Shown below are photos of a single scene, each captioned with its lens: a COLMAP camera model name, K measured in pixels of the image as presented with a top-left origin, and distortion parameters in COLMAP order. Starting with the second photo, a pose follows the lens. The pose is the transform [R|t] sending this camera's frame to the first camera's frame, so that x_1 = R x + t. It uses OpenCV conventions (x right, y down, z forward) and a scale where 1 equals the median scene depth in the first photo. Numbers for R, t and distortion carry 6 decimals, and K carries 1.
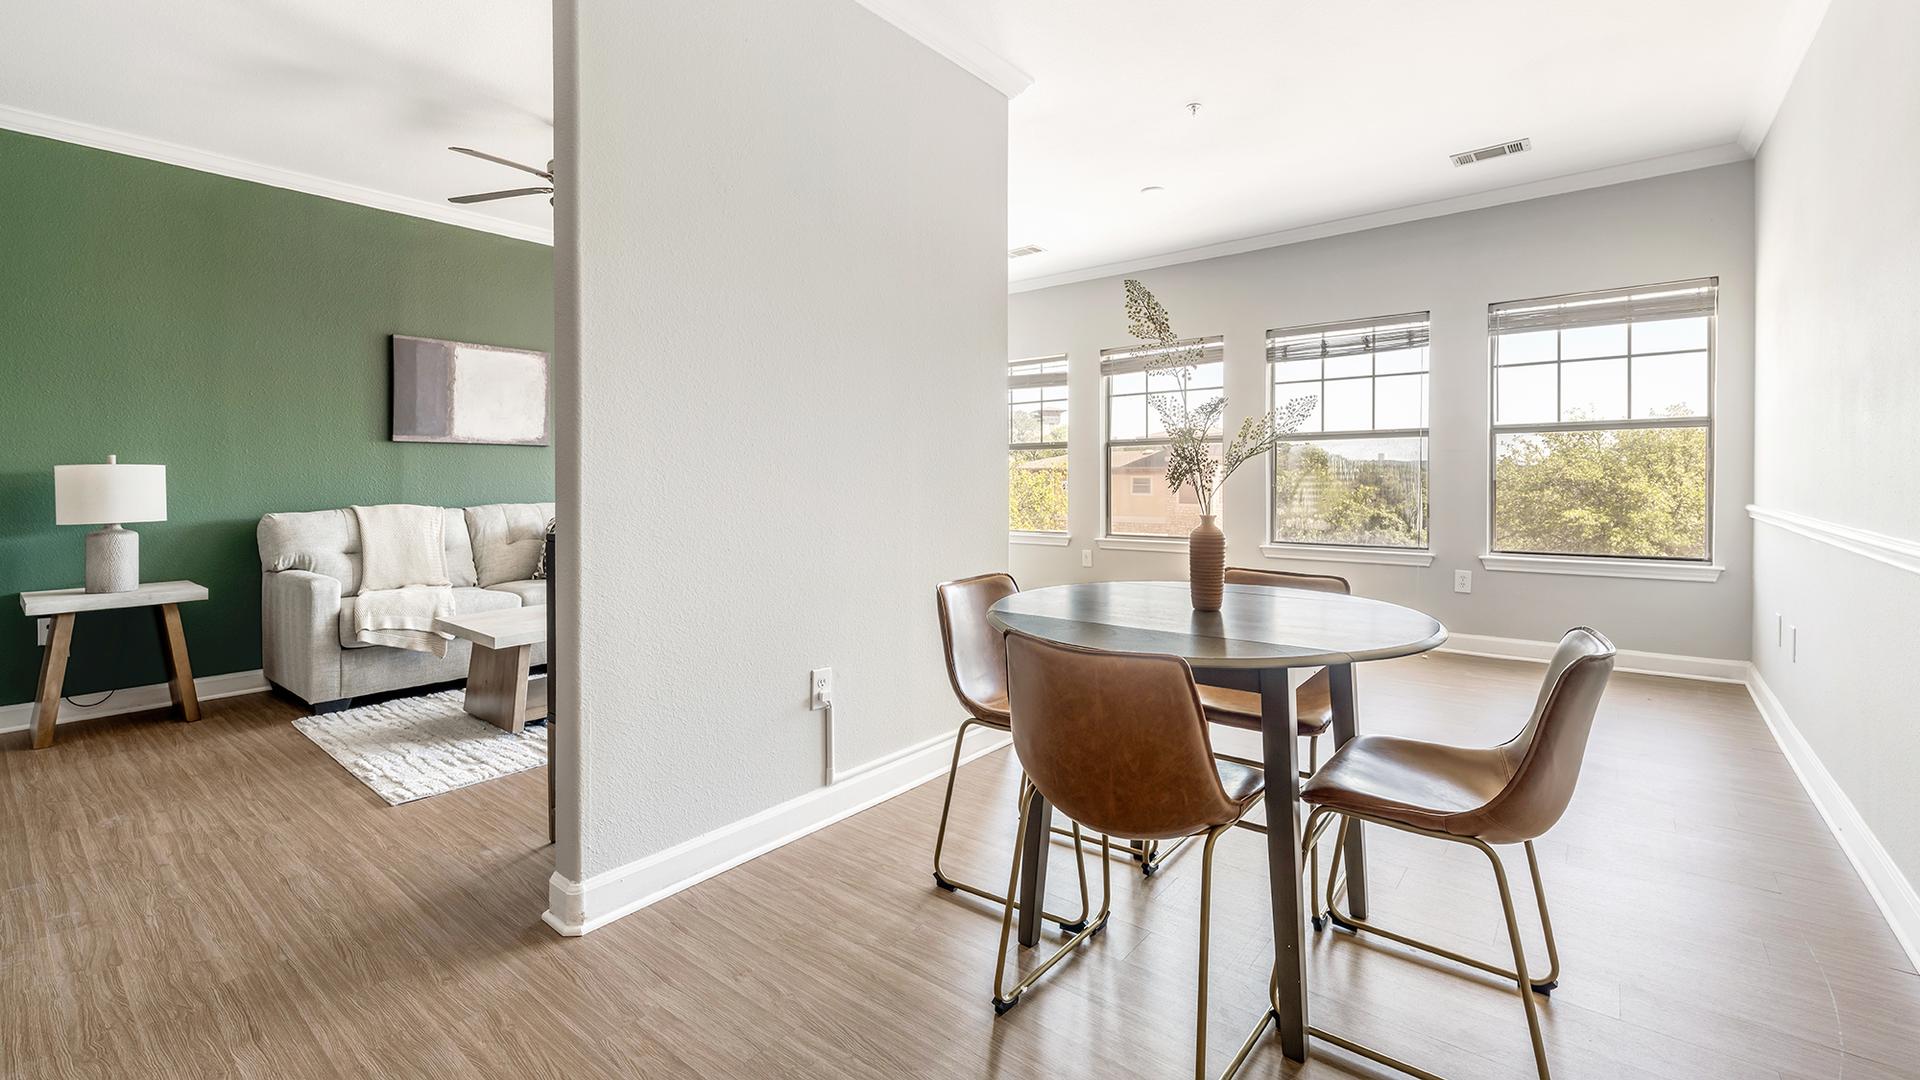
lens RADIAL K [[803.1, 0, 939.4], [0, 803.1, 481.9], [0, 0, 1]] dist [0.002286, 0.000095]
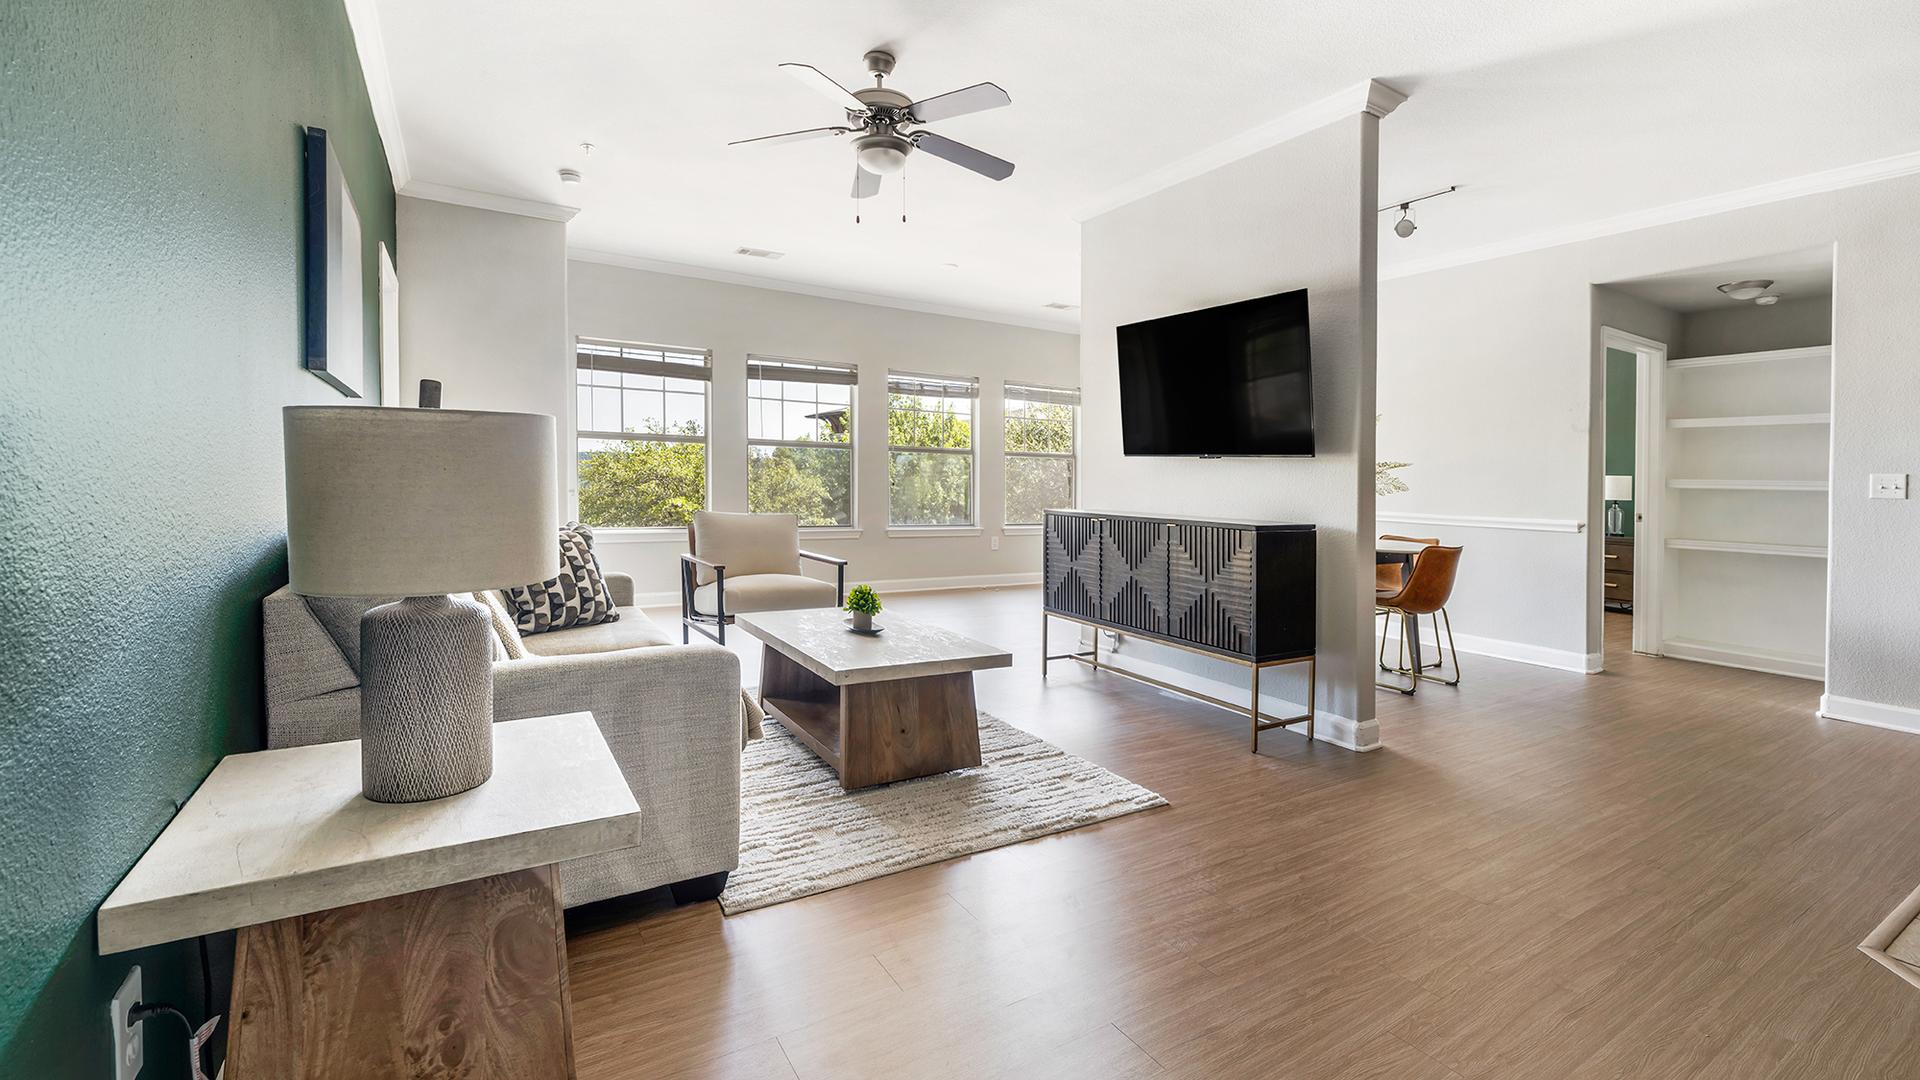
lens RADIAL K [[803.1, 0, 958.5], [0, 803.1, 530.3], [0, 0, 1]] dist [0.002286, 0.000095]
pose [[0.322383, -0.039983, 0.945765, -0.715961], [-0.025542, 0.998376, 0.050914, 0.005621], [-0.946265, -0.040571, 0.320838, 0.392825]]
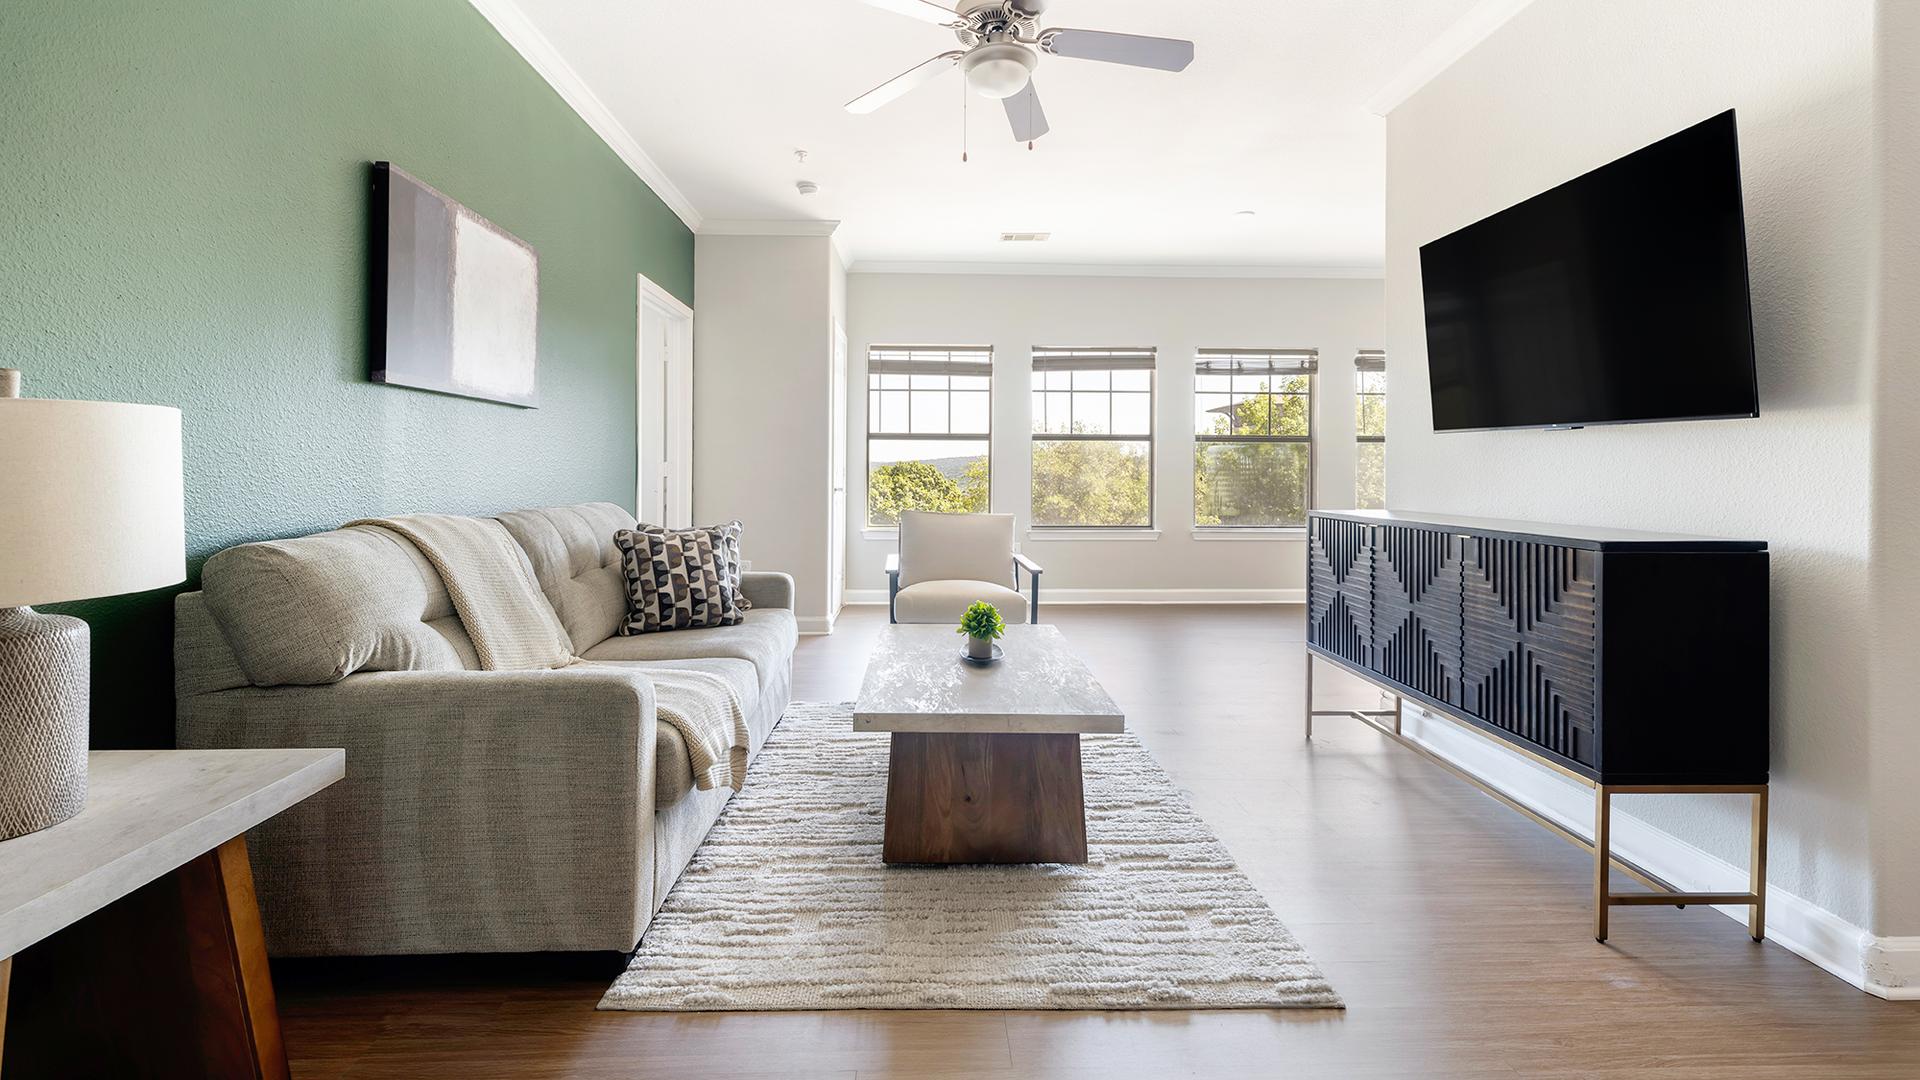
lens RADIAL K [[787.5, 0, 949.9], [0, 787.5, 511.9], [0, 0, 1]] dist [0.000963, -0.000629]
pose [[0.753607, -0.018782, 0.657057, -0.536592], [-0.012166, 0.999022, 0.042511, 0.003650], [-0.657213, -0.040030, 0.752642, 0.318504]]
